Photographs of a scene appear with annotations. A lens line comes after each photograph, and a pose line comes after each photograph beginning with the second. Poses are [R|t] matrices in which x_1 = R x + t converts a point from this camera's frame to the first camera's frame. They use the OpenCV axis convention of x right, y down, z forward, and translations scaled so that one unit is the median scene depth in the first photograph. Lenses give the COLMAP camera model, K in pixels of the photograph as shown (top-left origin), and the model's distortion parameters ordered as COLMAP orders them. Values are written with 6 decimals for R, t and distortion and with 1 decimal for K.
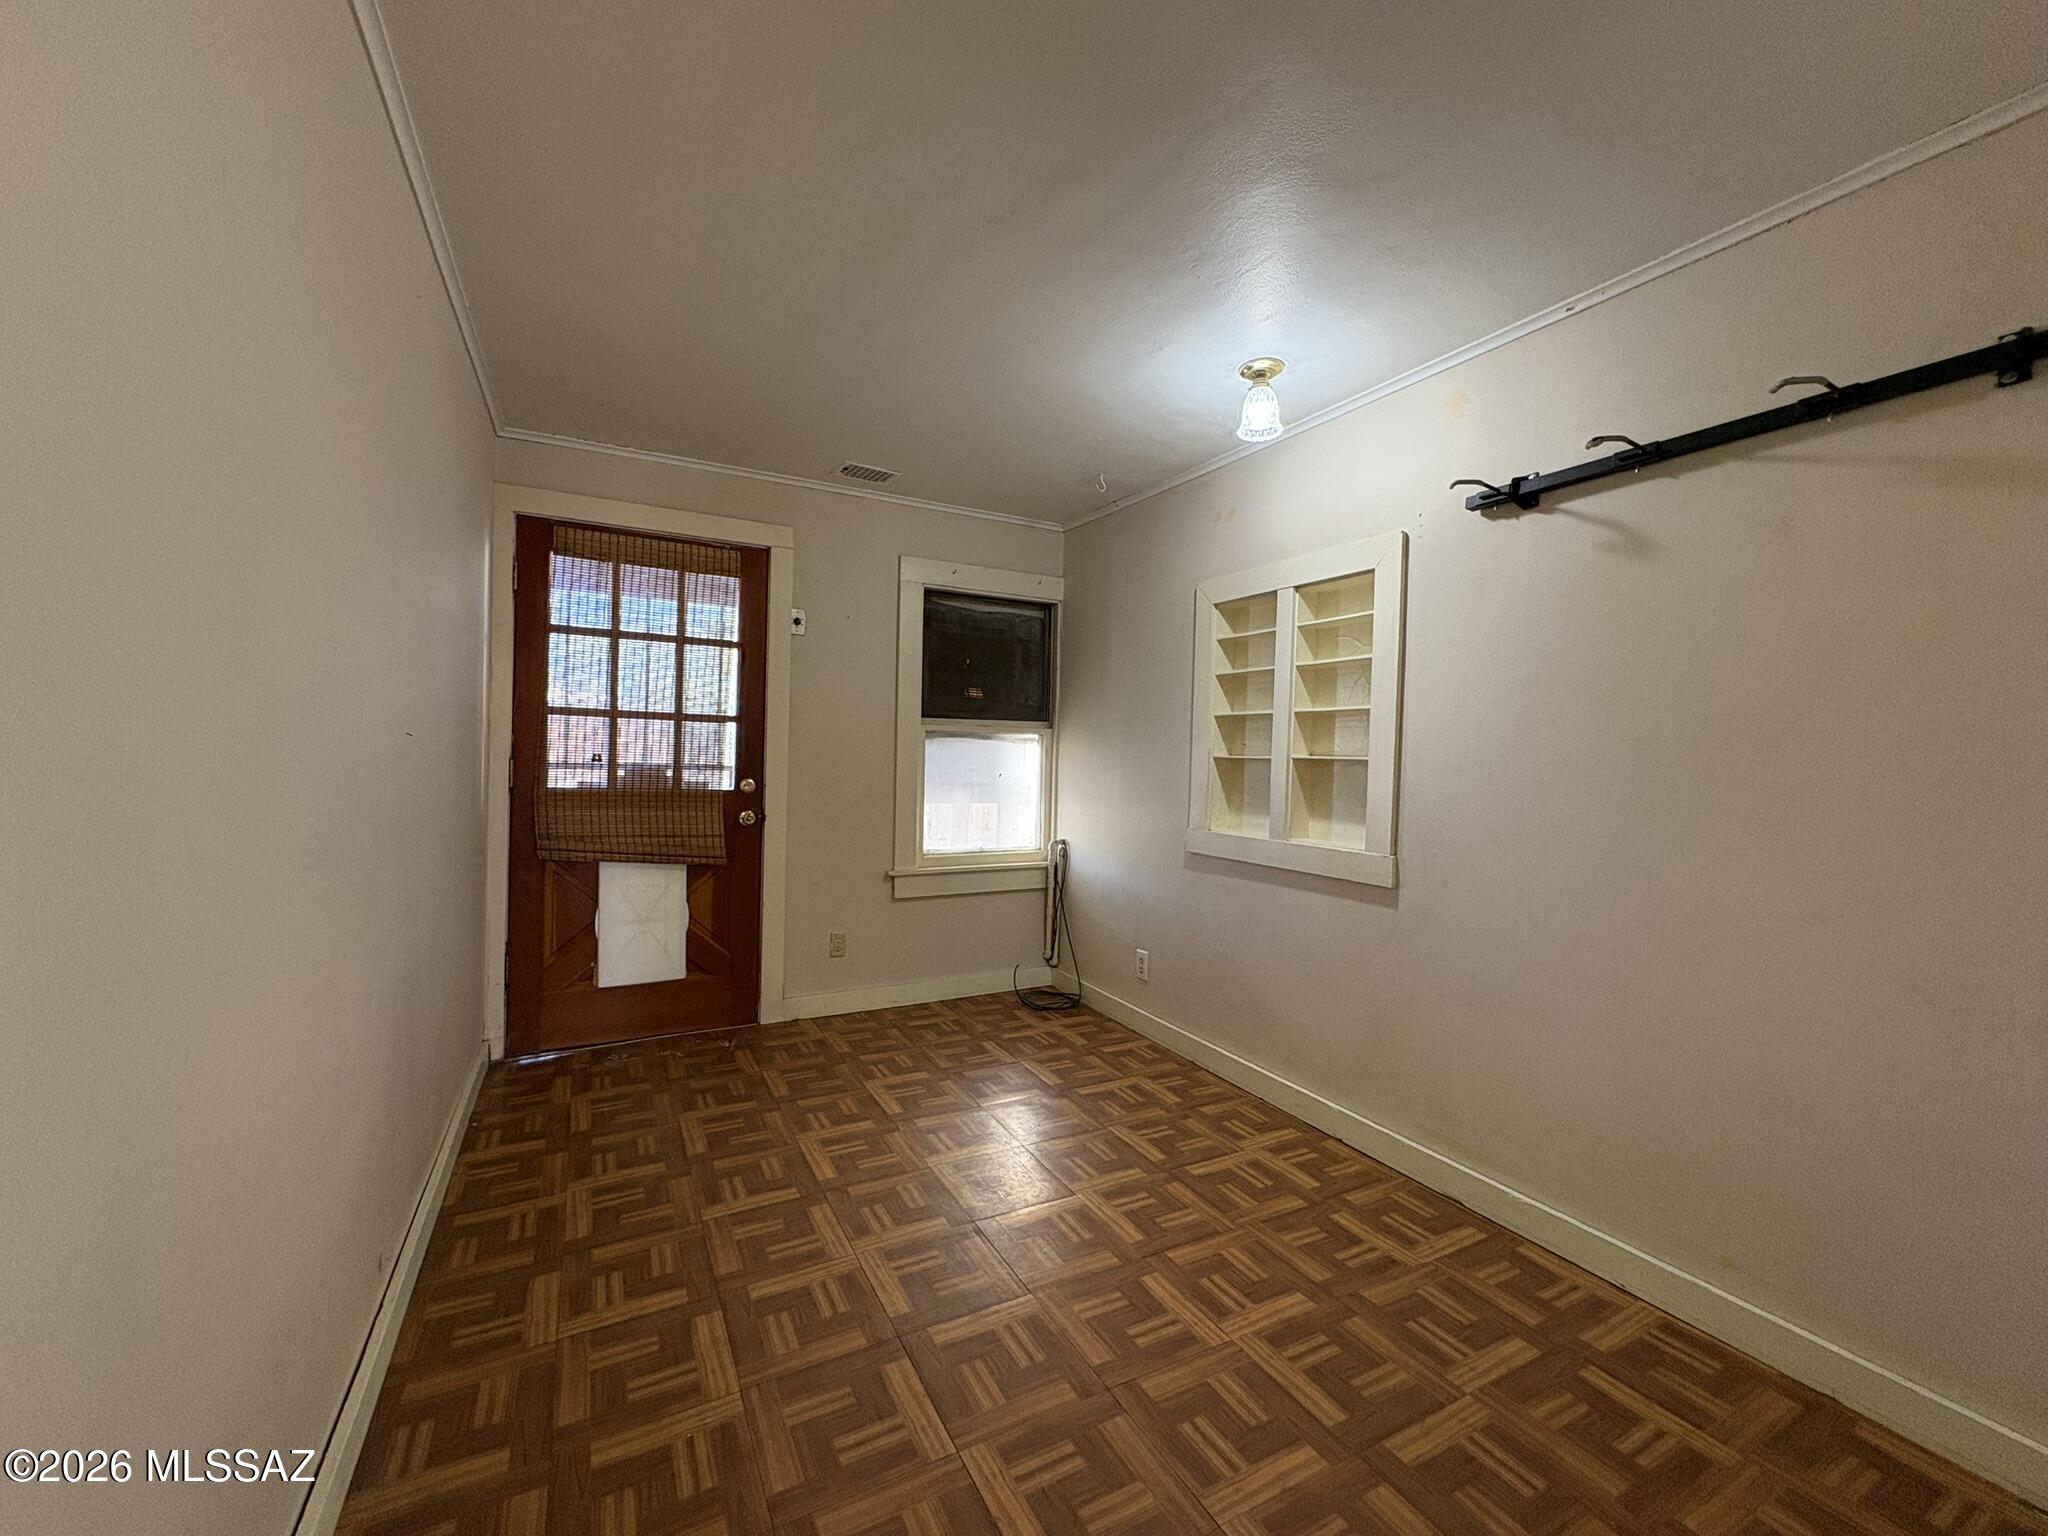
lens RADIAL K [[814.8, 0, 1012.6], [0, 814.8, 767.1], [0, 0, 1]] dist [-0.000715, 0.000249]
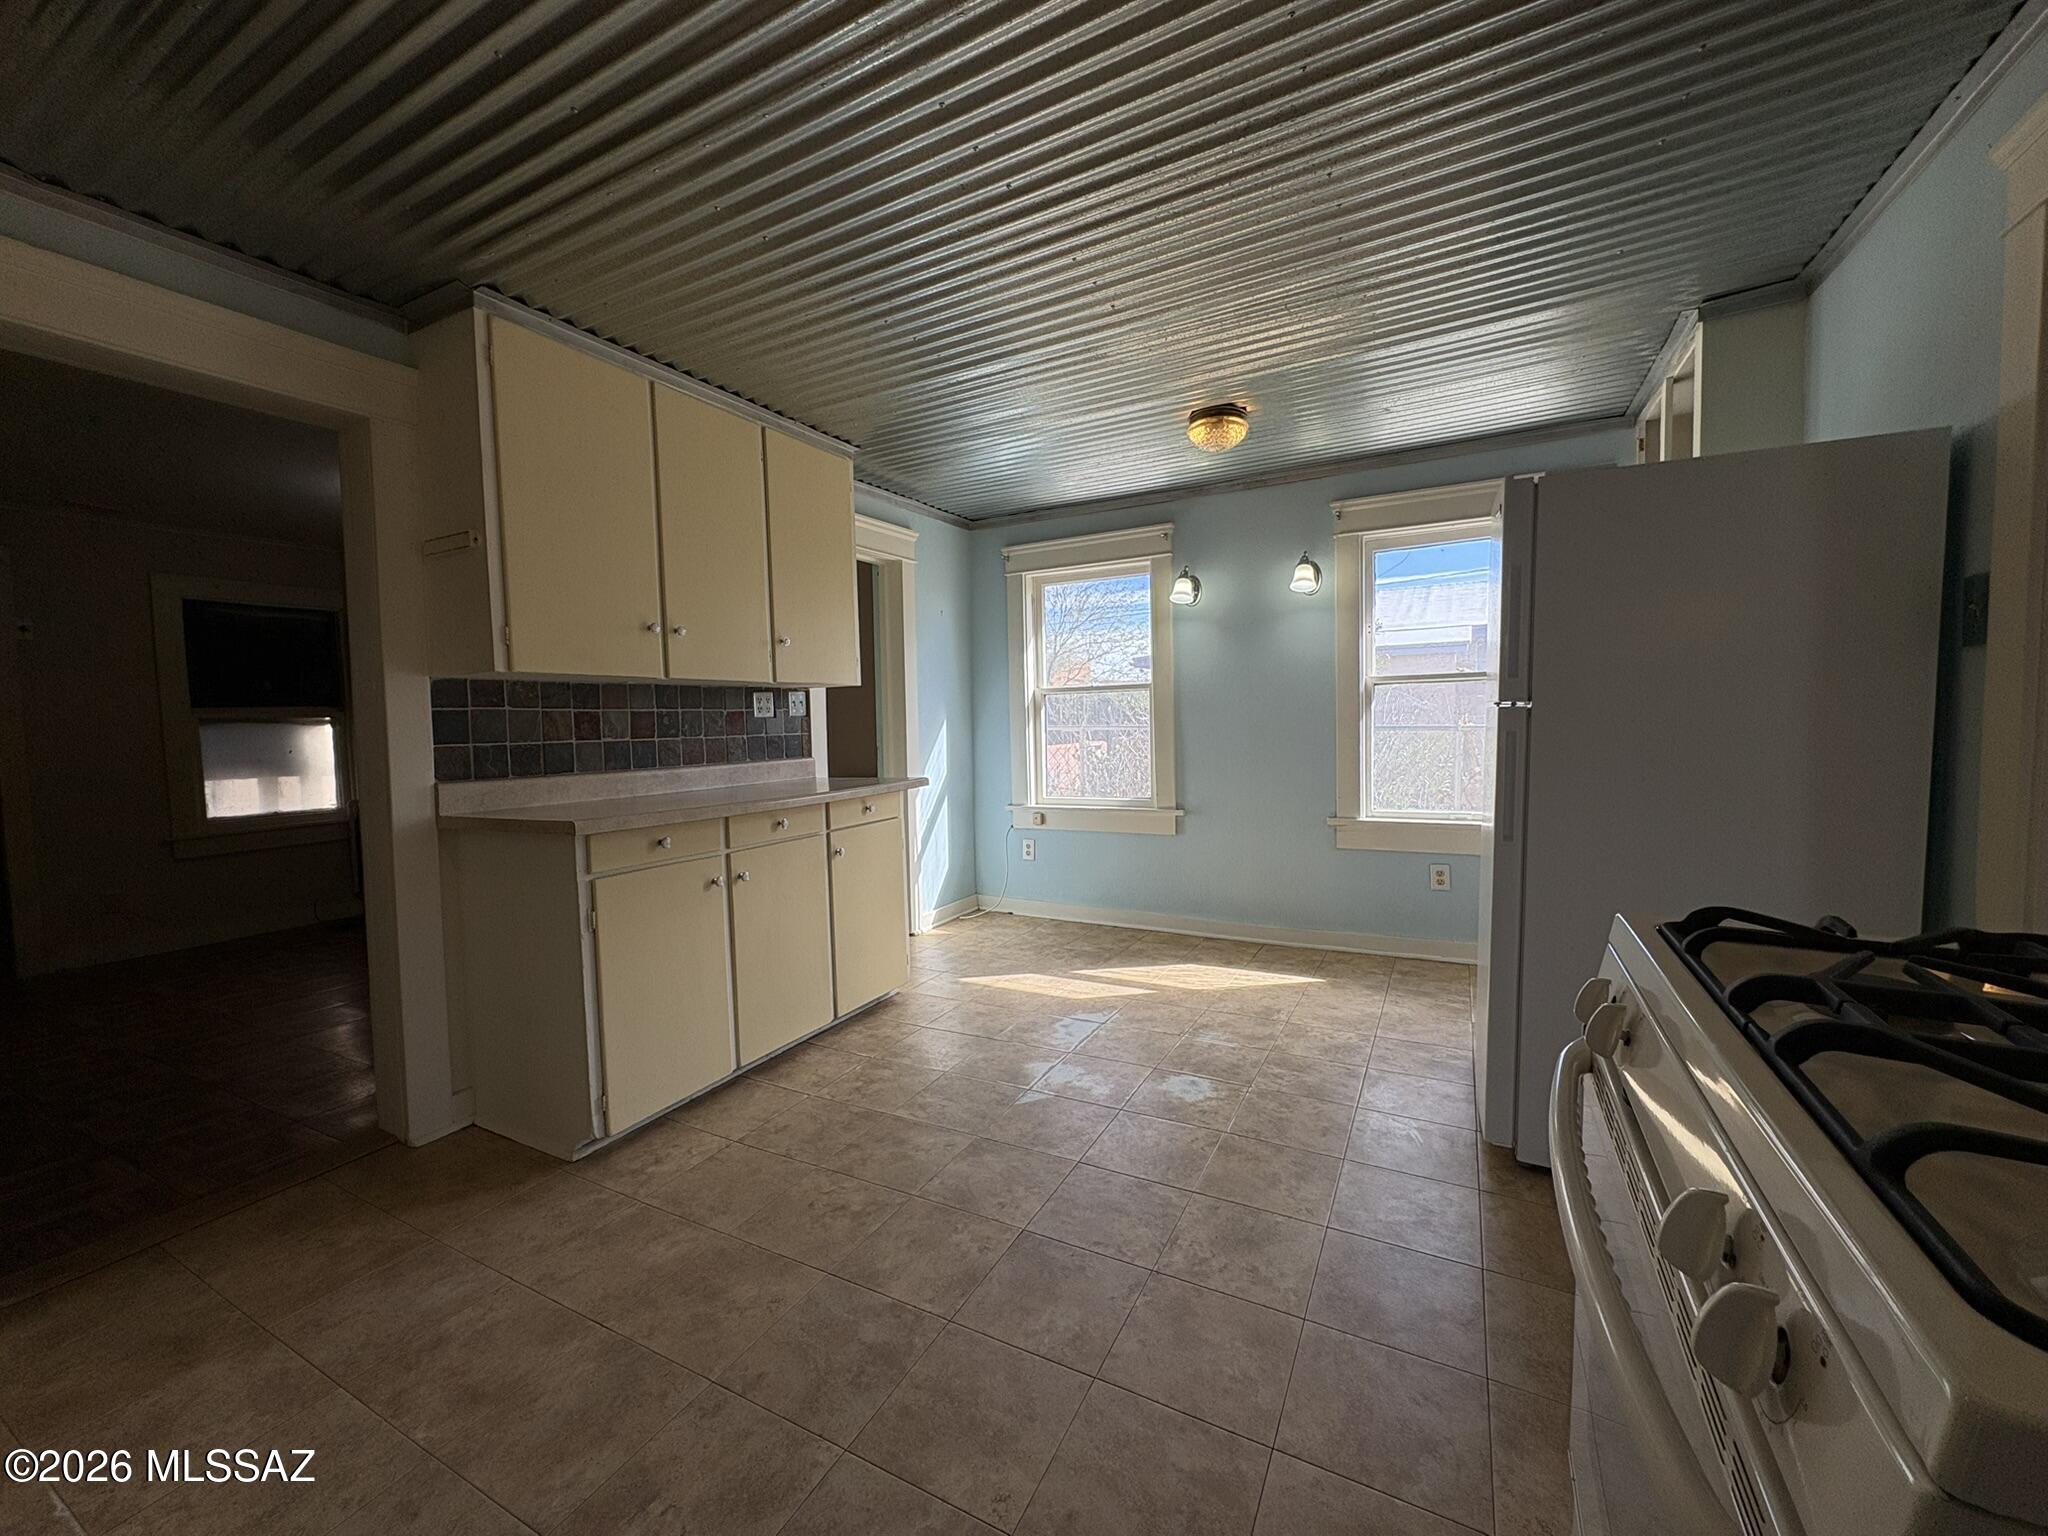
lens RADIAL K [[814.8, 0, 1020.8], [0, 814.8, 776.2], [0, 0, 1]] dist [-0.000715, 0.000249]
pose [[0.823466, -0.073686, 0.562560, 0.351798], [0.049171, 0.997068, 0.058623, 0.049305], [-0.565231, -0.020612, 0.824675, -1.132395]]
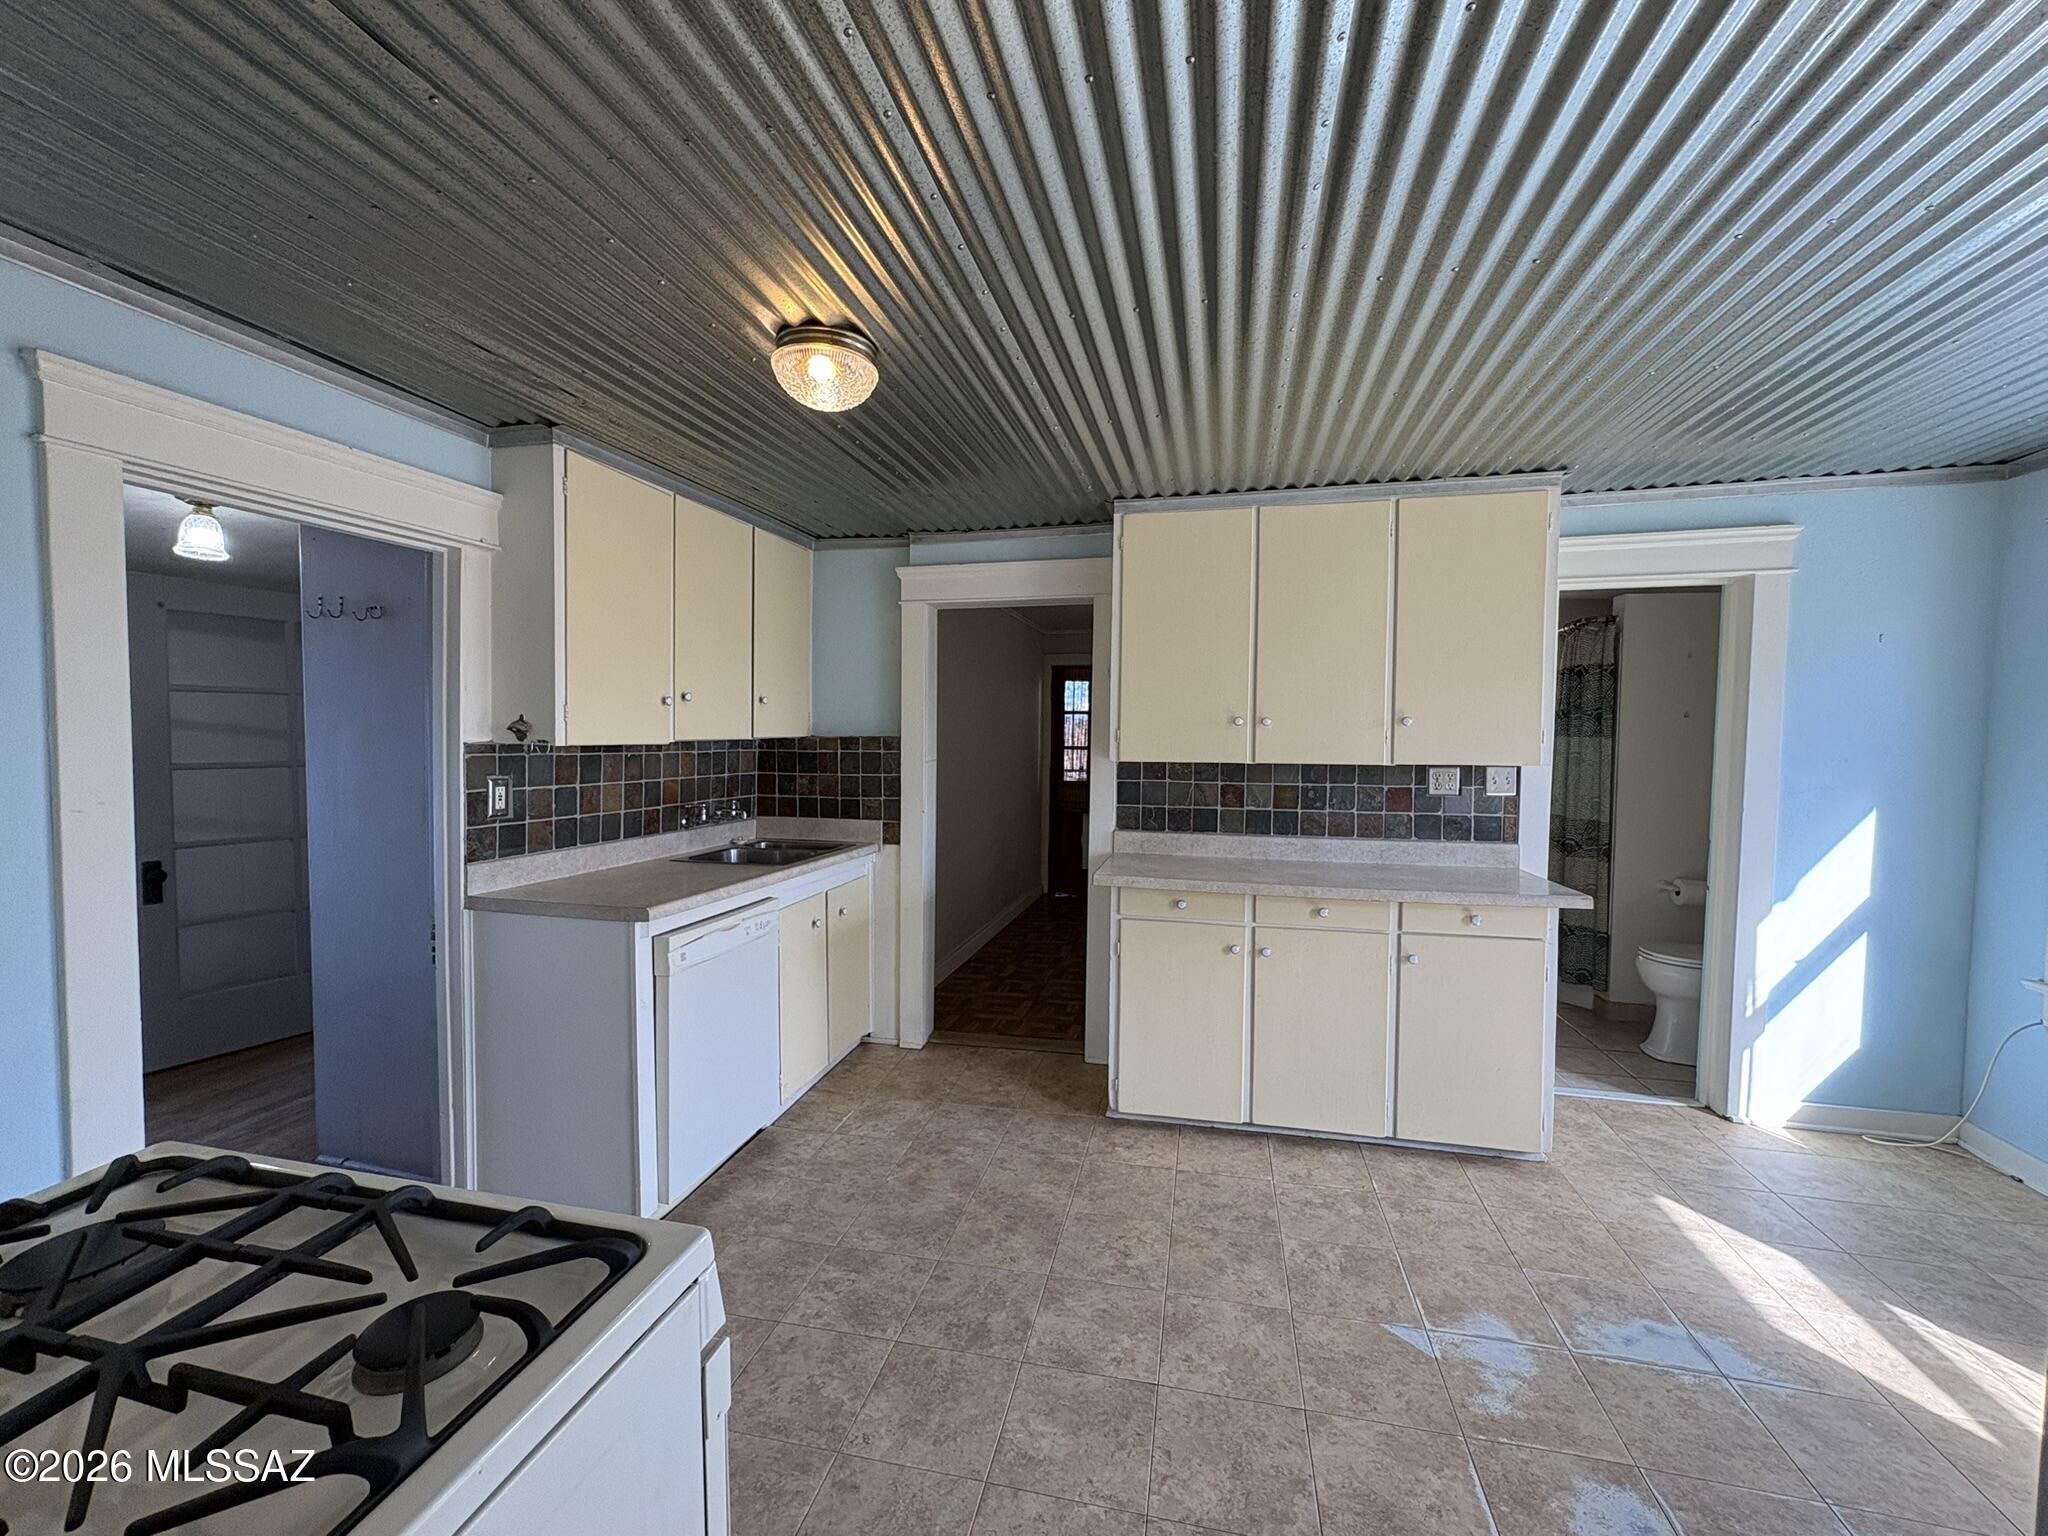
lens RADIAL K [[814.8, 0, 1021.6], [0, 814.8, 774.3], [0, 0, 1]] dist [-0.000715, 0.000249]
pose [[0.757171, 0.019386, -0.652929, 1.161470], [-0.008587, 0.999769, 0.019726, -0.048039], [0.653160, -0.009329, 0.757162, -1.143059]]
